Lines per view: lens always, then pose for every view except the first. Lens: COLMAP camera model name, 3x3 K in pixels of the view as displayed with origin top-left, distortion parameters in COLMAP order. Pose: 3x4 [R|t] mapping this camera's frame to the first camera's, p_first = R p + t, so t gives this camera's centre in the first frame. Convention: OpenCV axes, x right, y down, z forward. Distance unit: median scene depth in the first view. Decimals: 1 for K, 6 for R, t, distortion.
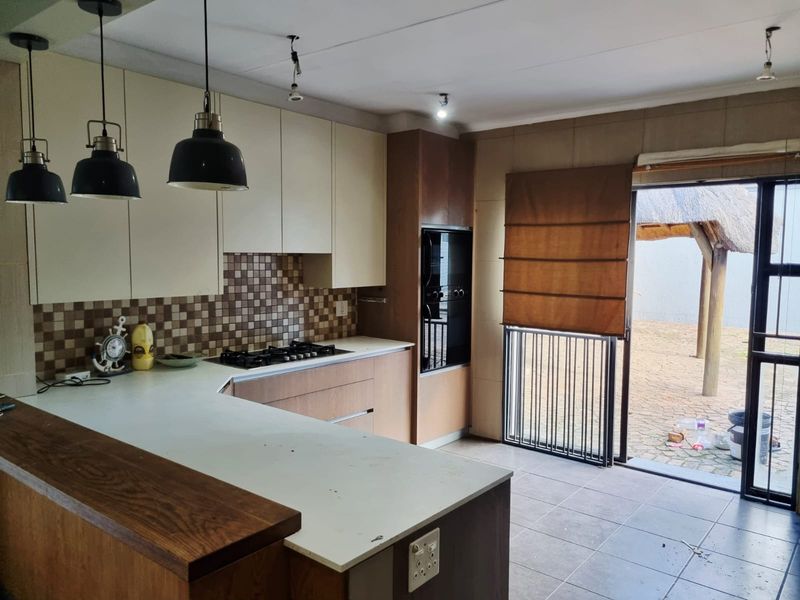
lens RADIAL K [[605.3, 0, 401.3], [0, 605.3, 301.0], [0, 0, 1]] dist [0.044120, -0.016672]
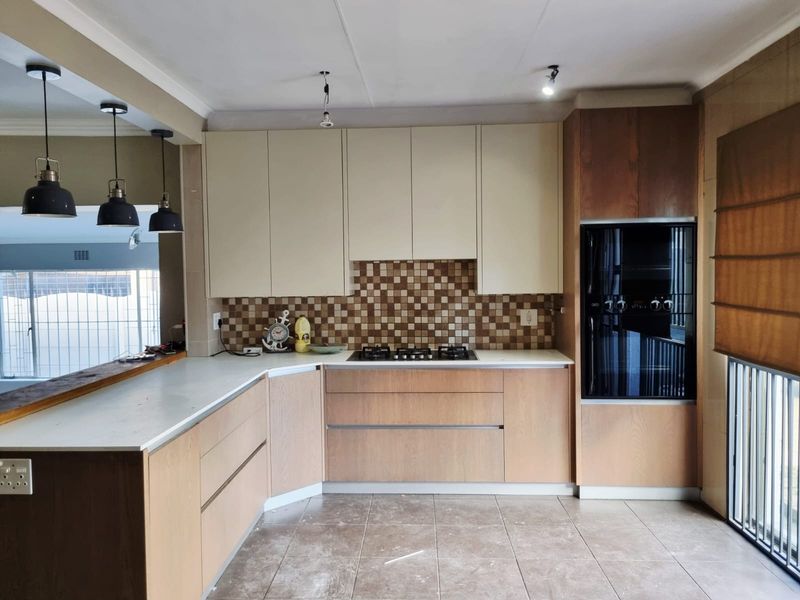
lens RADIAL K [[605.3, 0, 392.0], [0, 605.3, 295.5], [0, 0, 1]] dist [0.044120, -0.016672]
pose [[0.592124, 0.013879, -0.805727, 0.588504], [-0.044280, 0.998901, -0.015334, 0.002305], [0.804629, 0.044757, 0.592088, 0.307399]]
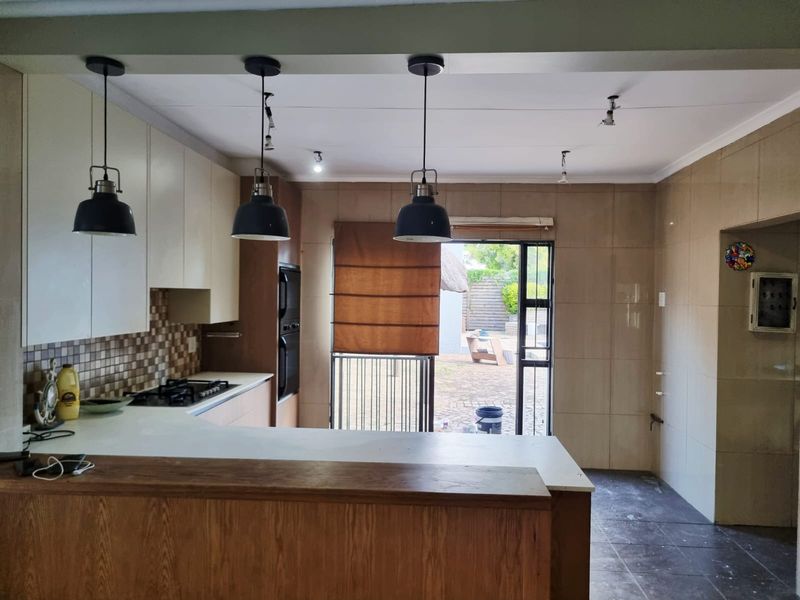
lens RADIAL K [[605.3, 0, 405.6], [0, 605.3, 302.1], [0, 0, 1]] dist [0.044120, -0.016672]
pose [[0.813848, -0.004675, 0.581058, -0.434261], [0.038229, 0.998232, -0.045513, 0.001744], [-0.579818, 0.059254, 0.812588, -0.010528]]
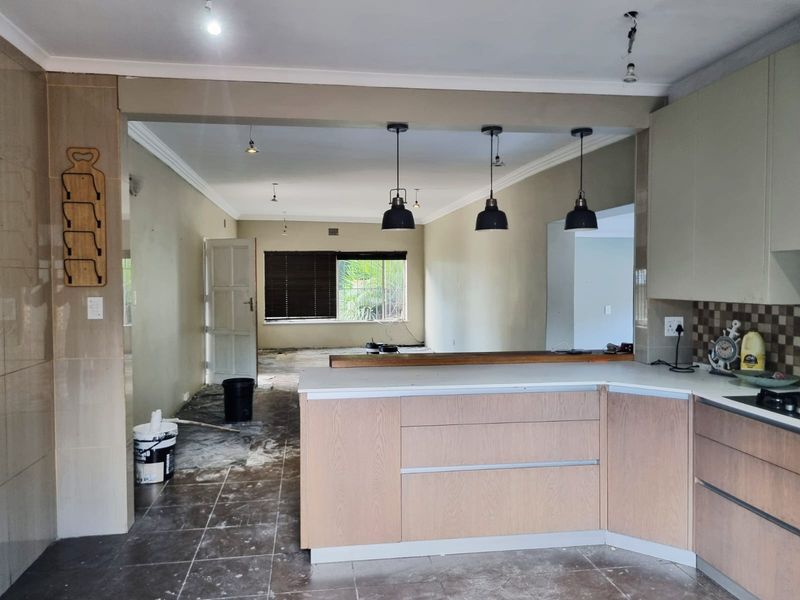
lens RADIAL K [[605.3, 0, 398.0], [0, 605.3, 300.4], [0, 0, 1]] dist [0.044120, -0.016672]
pose [[-0.670171, 0.019891, -0.741940, 0.518239], [-0.060236, 0.994886, 0.081081, -0.043694], [0.739758, 0.099030, -0.665546, 0.977717]]
